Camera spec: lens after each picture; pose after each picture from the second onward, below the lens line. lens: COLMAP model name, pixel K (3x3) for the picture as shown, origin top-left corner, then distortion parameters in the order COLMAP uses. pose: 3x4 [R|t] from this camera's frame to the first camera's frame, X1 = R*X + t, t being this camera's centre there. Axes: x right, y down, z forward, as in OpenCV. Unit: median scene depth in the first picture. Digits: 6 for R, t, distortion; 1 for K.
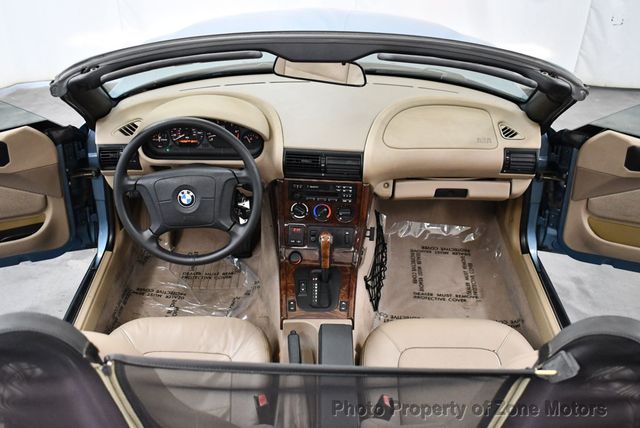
lens RADIAL K [[648.2, 0, 320.0], [0, 648.2, 214.0], [0, 0, 1]] dist [-0.106348, 0.026205]
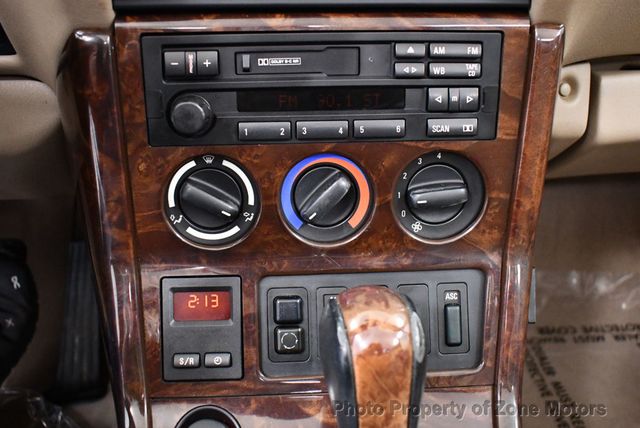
lens RADIAL K [[654.7, 0, 320.0], [0, 654.7, 214.0], [0, 0, 1]] dist [-0.098565, 0.003576]
pose [[0.990506, -0.066075, 0.120545, -0.023022], [0.081360, 0.988607, -0.126637, 0.026789], [-0.110804, 0.135243, 0.984597, 0.808199]]
